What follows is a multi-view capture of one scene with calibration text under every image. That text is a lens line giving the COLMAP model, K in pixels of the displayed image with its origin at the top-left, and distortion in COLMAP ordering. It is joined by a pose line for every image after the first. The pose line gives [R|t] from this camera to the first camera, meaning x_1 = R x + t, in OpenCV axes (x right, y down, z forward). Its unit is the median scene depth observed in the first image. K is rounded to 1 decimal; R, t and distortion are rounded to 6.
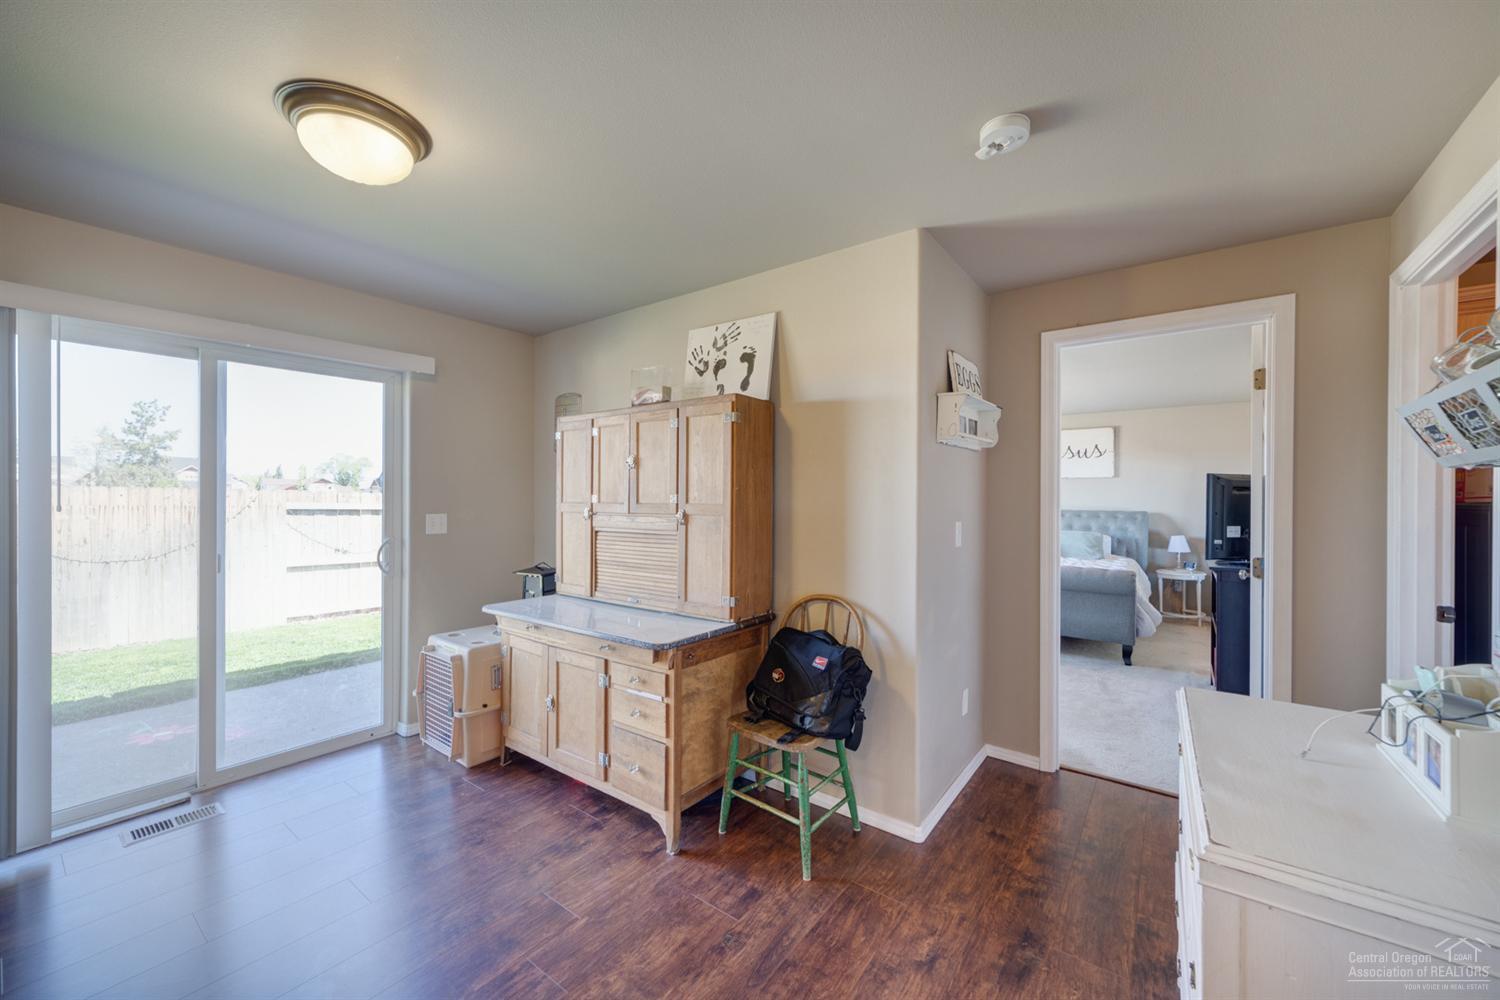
lens RADIAL K [[578.8, 0, 745.5], [0, 578.8, 499.5], [0, 0, 1]] dist [0.002259, -0.000703]
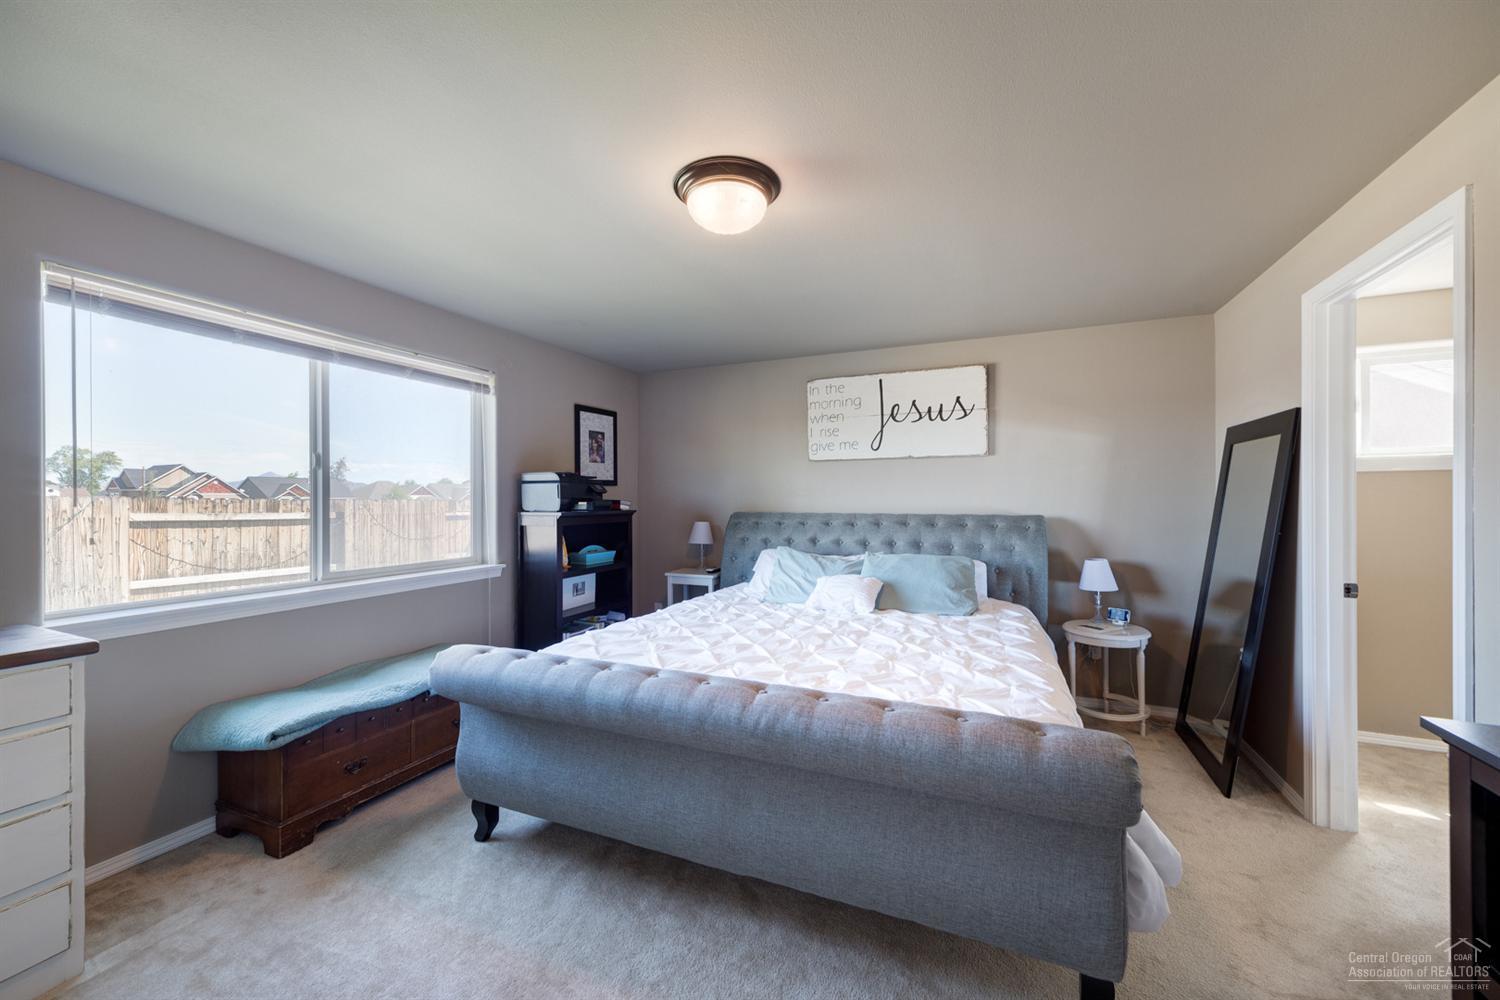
lens RADIAL K [[578.8, 0, 748.4], [0, 578.8, 496.8], [0, 0, 1]] dist [0.002259, -0.000703]
pose [[0.972620, -0.008357, 0.232249, 0.295345], [0.008019, 0.999965, 0.002401, -0.000631], [-0.232261, -0.000473, 0.972653, 0.534450]]
